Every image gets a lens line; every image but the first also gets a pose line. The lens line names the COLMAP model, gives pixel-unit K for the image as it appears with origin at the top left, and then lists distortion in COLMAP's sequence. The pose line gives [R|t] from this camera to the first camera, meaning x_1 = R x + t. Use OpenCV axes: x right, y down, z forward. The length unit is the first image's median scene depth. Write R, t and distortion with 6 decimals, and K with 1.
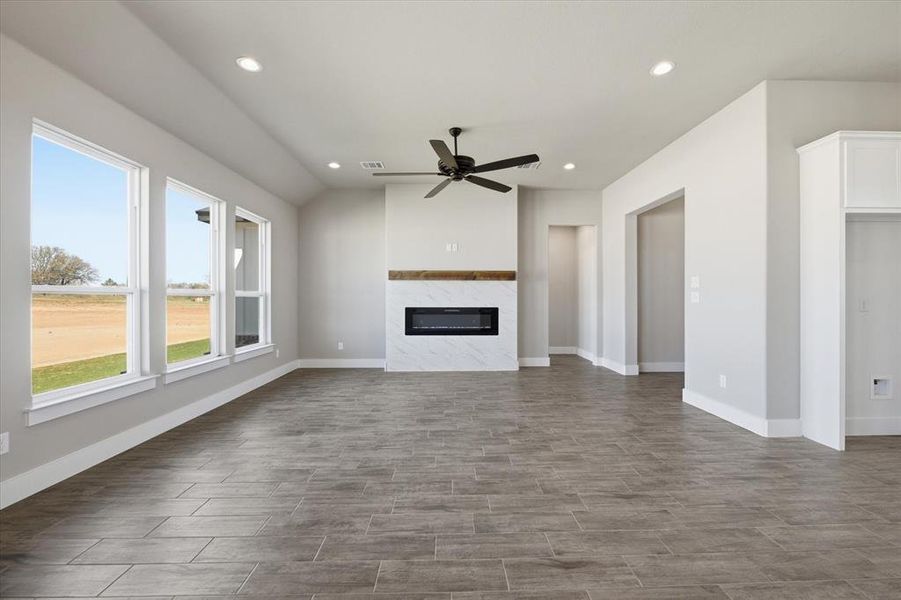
lens RADIAL K [[361.6, 0, 455.7], [0, 361.6, 299.4], [0, 0, 1]] dist [-0.009254, -0.000089]
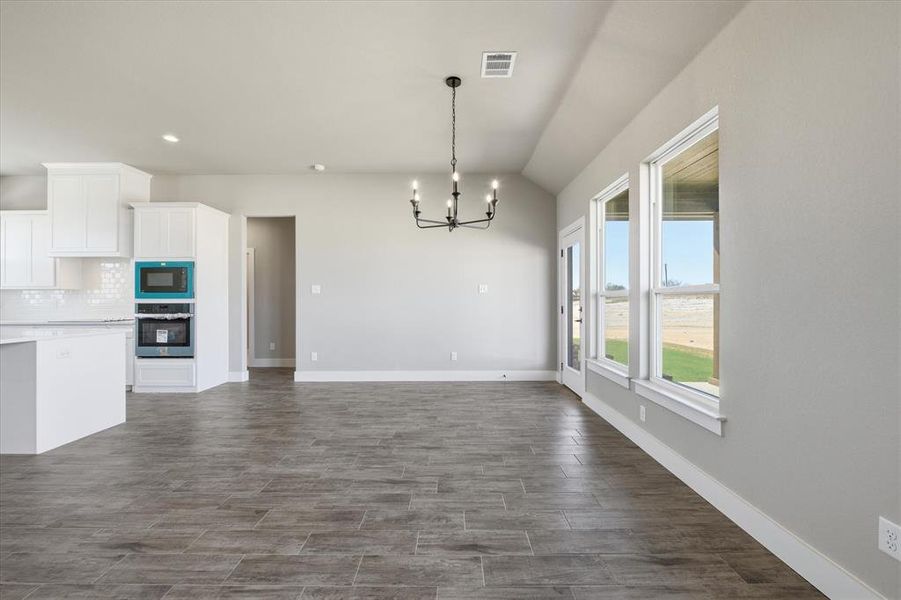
lens RADIAL K [[361.6, 0, 455.7], [0, 361.6, 299.4], [0, 0, 1]] dist [-0.009254, -0.000089]
pose [[-0.999736, 0.004056, 0.022603, -0.671365], [0.004103, 0.999989, 0.002052, -0.006206], [-0.022594, 0.002144, -0.999742, 1.971709]]
